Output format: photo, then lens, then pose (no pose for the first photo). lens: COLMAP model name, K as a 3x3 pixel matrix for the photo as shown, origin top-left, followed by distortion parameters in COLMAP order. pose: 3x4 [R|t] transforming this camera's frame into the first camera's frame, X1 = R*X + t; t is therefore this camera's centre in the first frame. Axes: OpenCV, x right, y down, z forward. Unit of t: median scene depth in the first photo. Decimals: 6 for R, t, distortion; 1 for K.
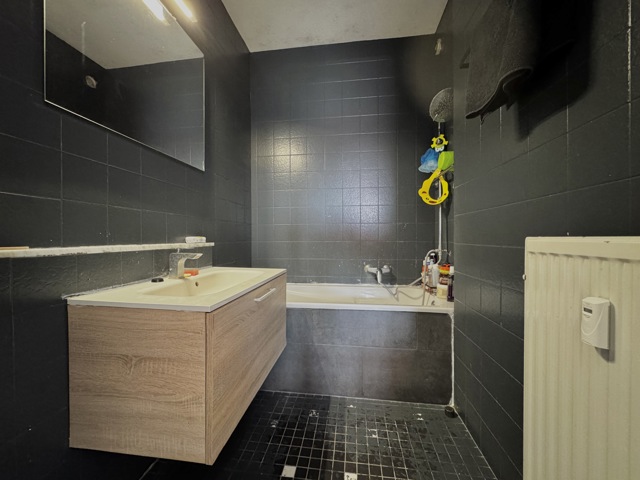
lens RADIAL K [[255.2, 0, 320.1], [0, 255.2, 238.3], [0, 0, 1]] dist [0.000480, 0.000163]
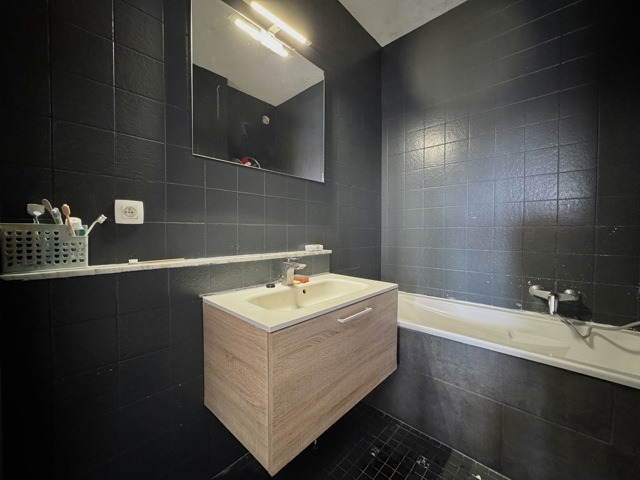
lens RADIAL K [[255.2, 0, 320.4], [0, 255.2, 238.8], [0, 0, 1]] dist [0.000480, 0.000163]
pose [[0.819971, 0.017539, -0.572137, 0.159565], [-0.005483, 0.999725, 0.022789, -0.058121], [0.572379, -0.015549, 0.819841, 0.130066]]
